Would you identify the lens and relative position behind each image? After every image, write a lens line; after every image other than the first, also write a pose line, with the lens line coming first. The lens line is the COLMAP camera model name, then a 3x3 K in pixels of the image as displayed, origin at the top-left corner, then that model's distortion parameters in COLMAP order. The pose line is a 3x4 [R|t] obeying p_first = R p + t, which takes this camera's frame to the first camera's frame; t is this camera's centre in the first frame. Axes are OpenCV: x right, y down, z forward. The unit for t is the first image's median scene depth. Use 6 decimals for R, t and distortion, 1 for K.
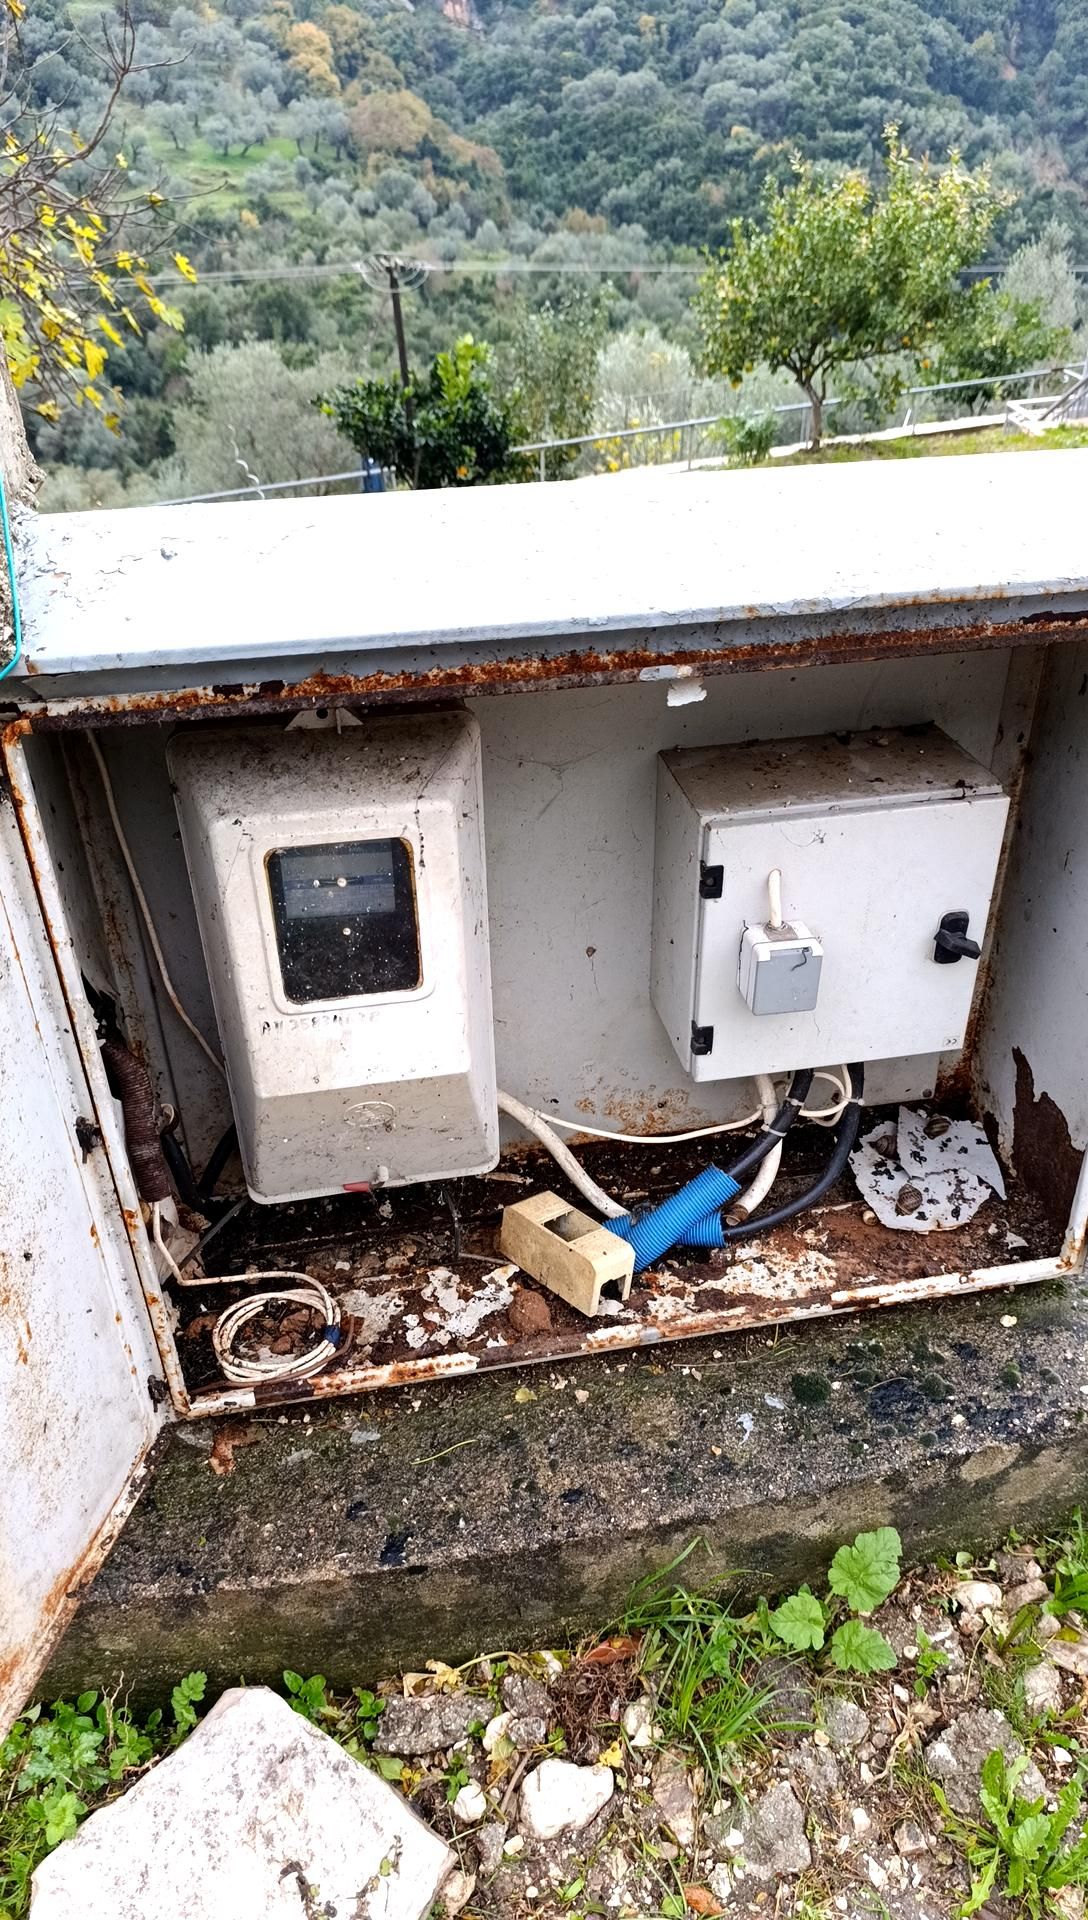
lens RADIAL K [[1360.1, 0, 544.0], [0, 1360.1, 960.0], [0, 0, 1]] dist [0.021875, -0.050743]
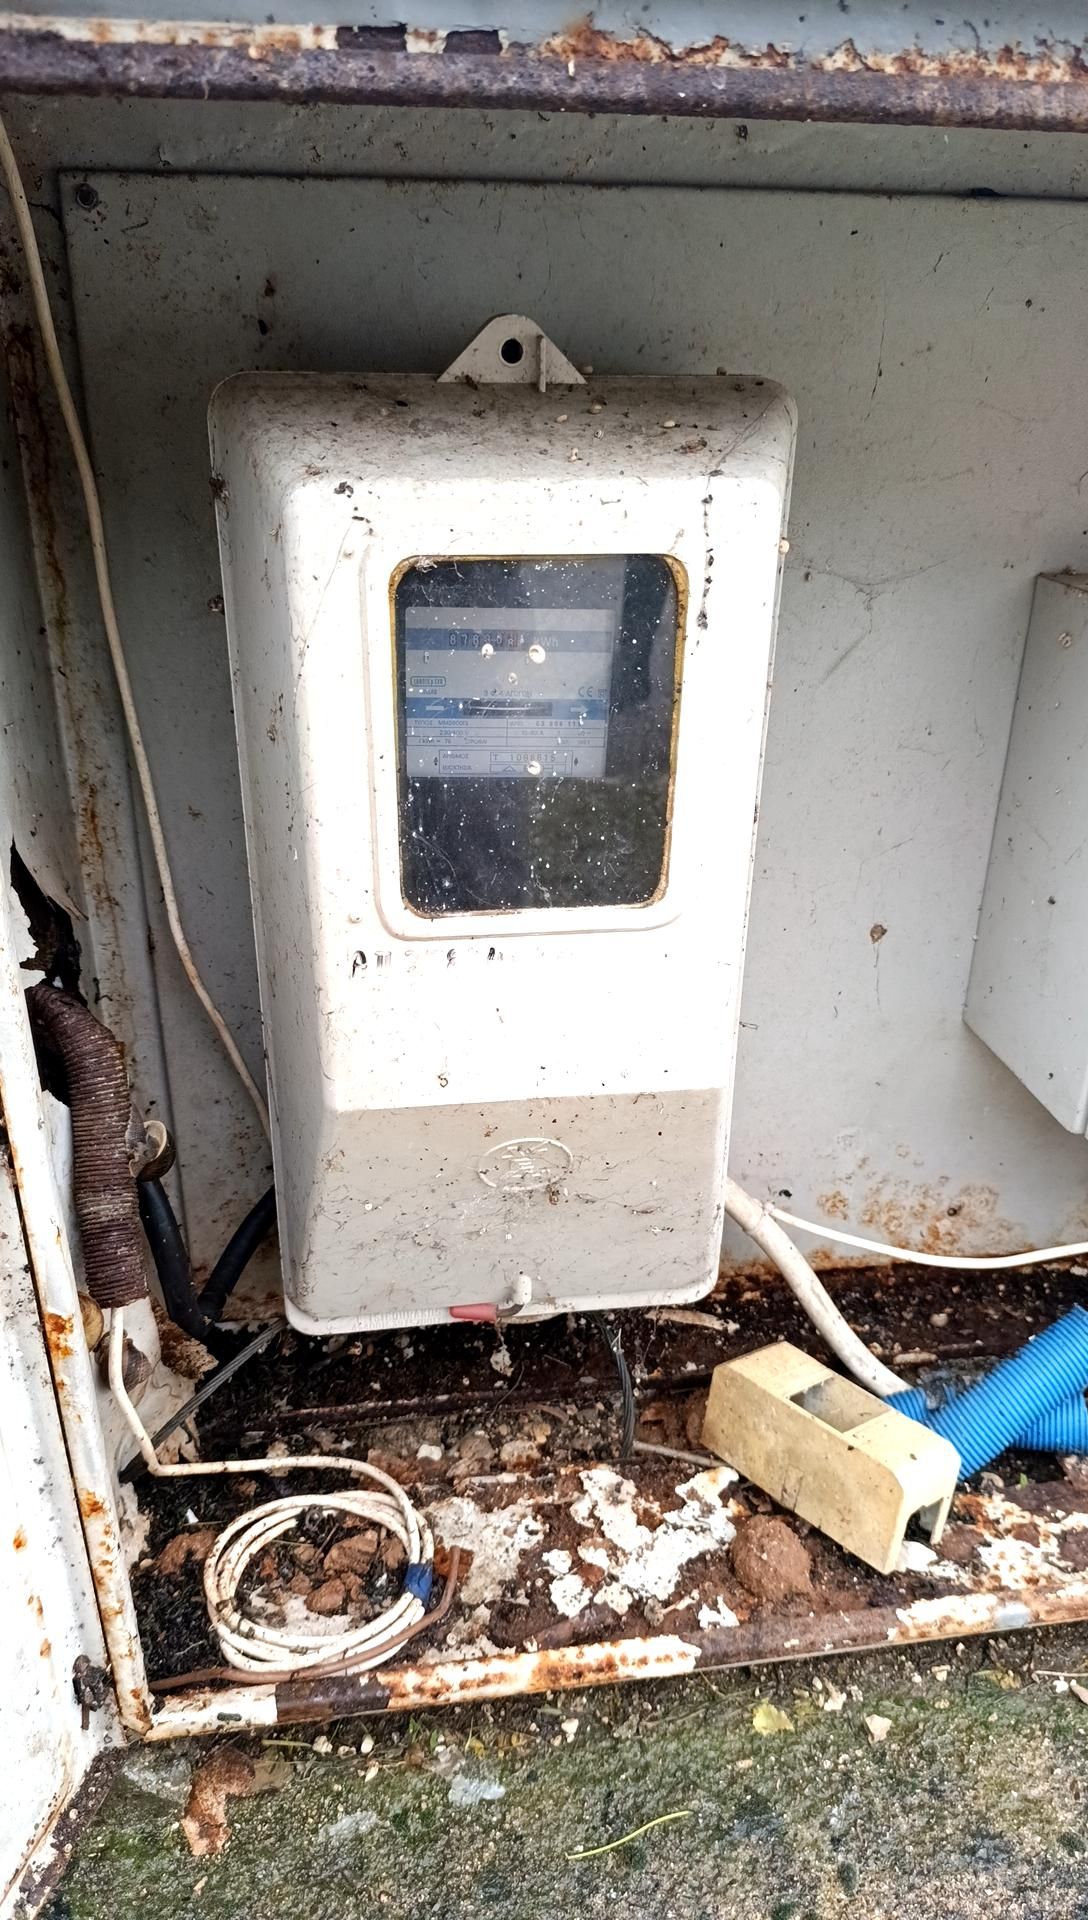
lens RADIAL K [[1360.1, 0, 544.0], [0, 1360.1, 960.0], [0, 0, 1]] dist [0.021875, -0.050743]
pose [[0.998762, 0.045828, -0.019351, -0.108534], [-0.047948, 0.990479, -0.129046, 0.096119], [0.013252, 0.129814, 0.991450, 0.429873]]
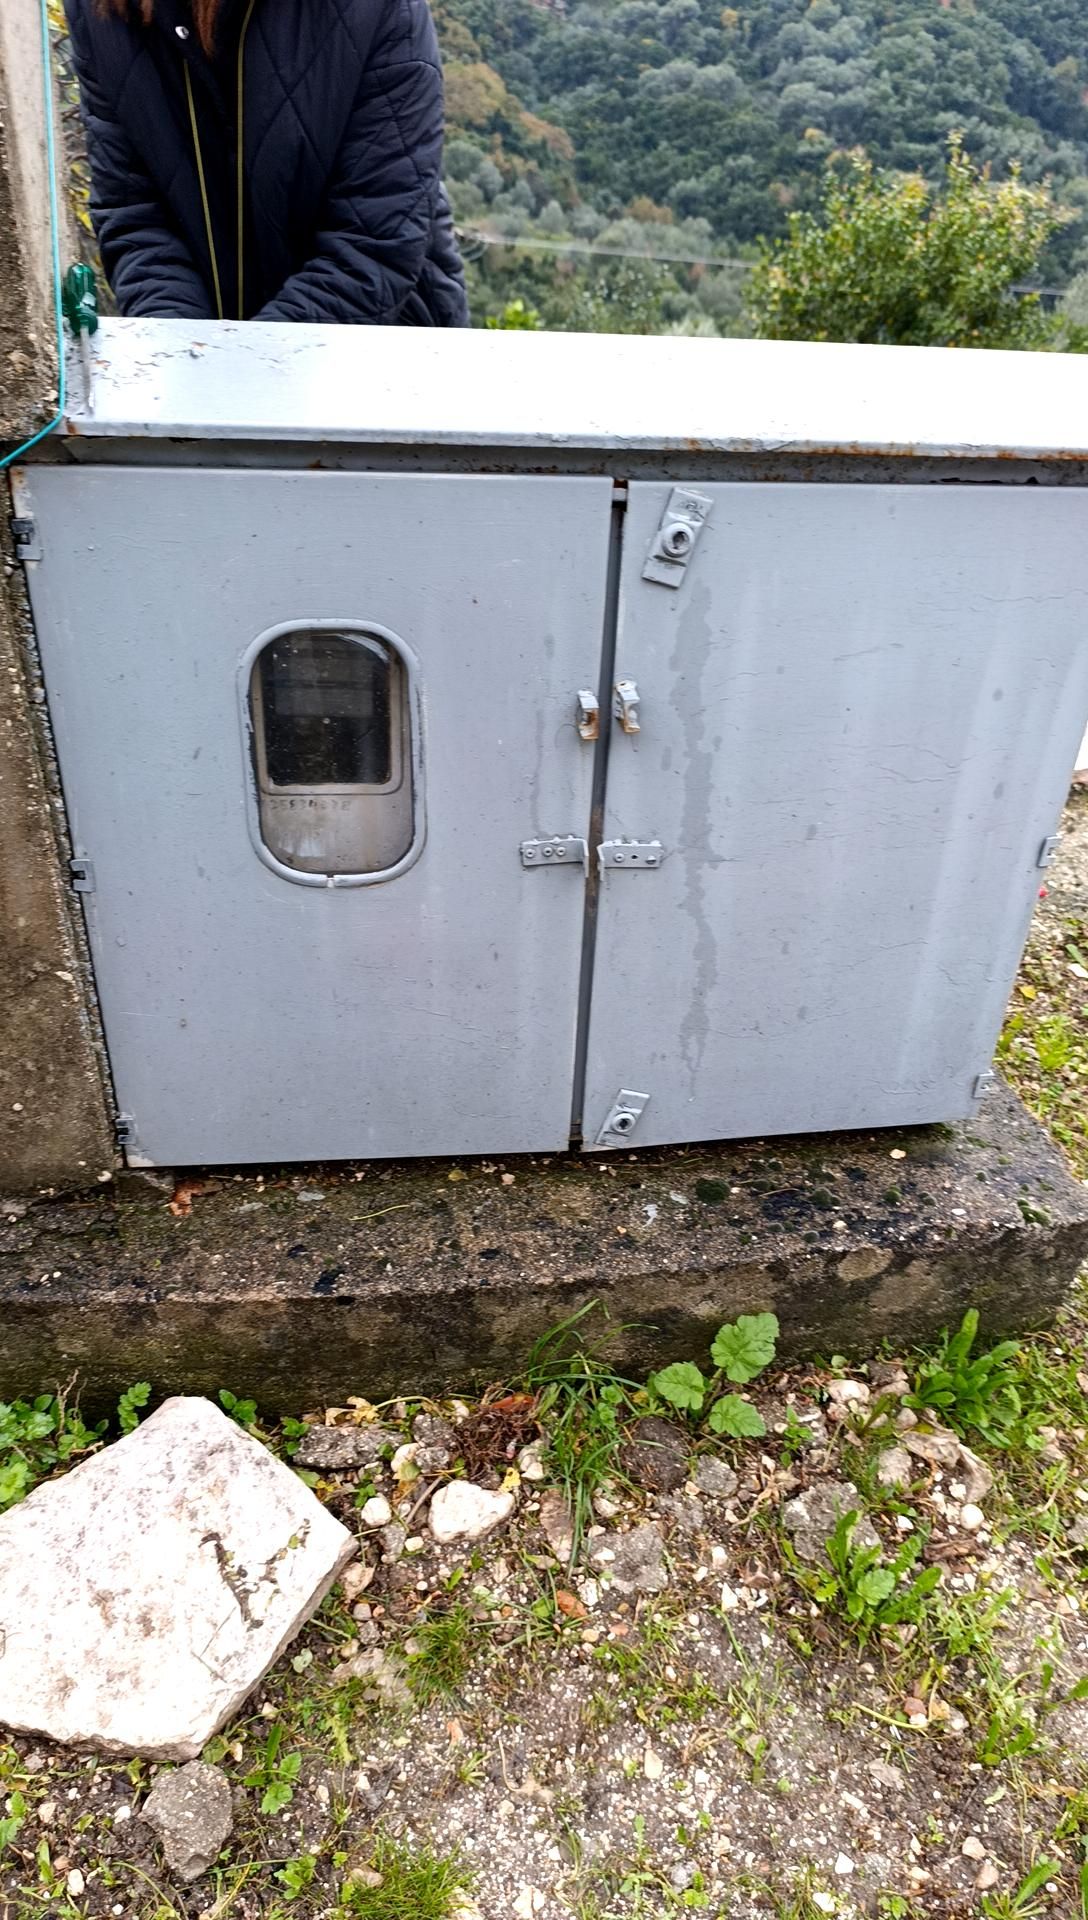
lens RADIAL K [[1367.9, 0, 559.8], [0, 1367.9, 963.4], [0, 0, 1]] dist [0.026655, -0.061407]
pose [[0.996552, 0.082531, 0.008523, 0.046689], [-0.082595, 0.996555, 0.007513, 0.132619], [-0.007873, -0.008191, 0.999935, -0.122842]]
